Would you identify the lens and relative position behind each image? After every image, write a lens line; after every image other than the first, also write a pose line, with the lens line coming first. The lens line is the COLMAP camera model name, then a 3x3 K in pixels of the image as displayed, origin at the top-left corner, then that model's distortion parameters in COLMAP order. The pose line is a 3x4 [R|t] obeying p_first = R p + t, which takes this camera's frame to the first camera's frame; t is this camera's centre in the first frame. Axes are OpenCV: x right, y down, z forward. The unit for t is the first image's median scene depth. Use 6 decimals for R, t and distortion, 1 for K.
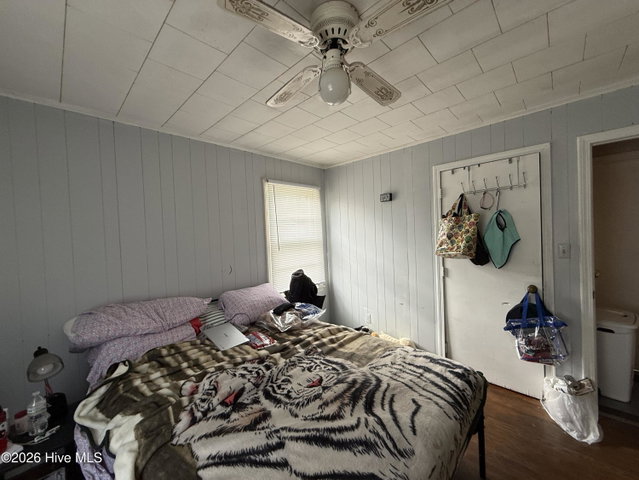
lens RADIAL K [[255.8, 0, 319.1], [0, 255.8, 237.2], [0, 0, 1]] dist [0.001947, 0.000033]
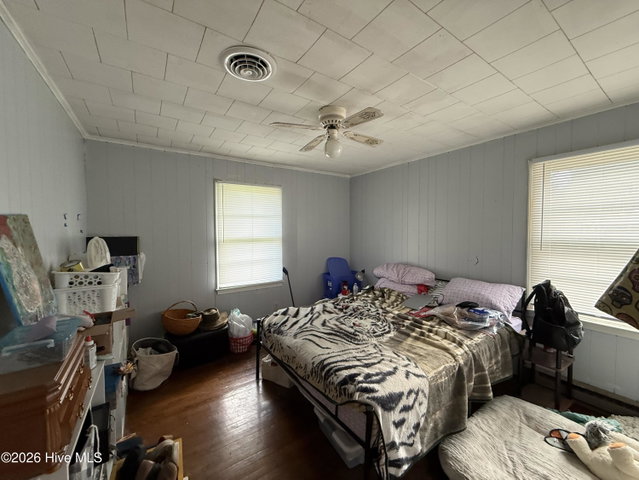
lens RADIAL K [[255.8, 0, 318.4], [0, 255.8, 238.8], [0, 0, 1]] dist [0.001947, 0.000033]
pose [[-0.219298, 0.064320, -0.973535, 1.437214], [-0.006250, 0.997712, 0.067325, -0.061524], [0.975638, 0.020849, -0.218394, 1.023060]]
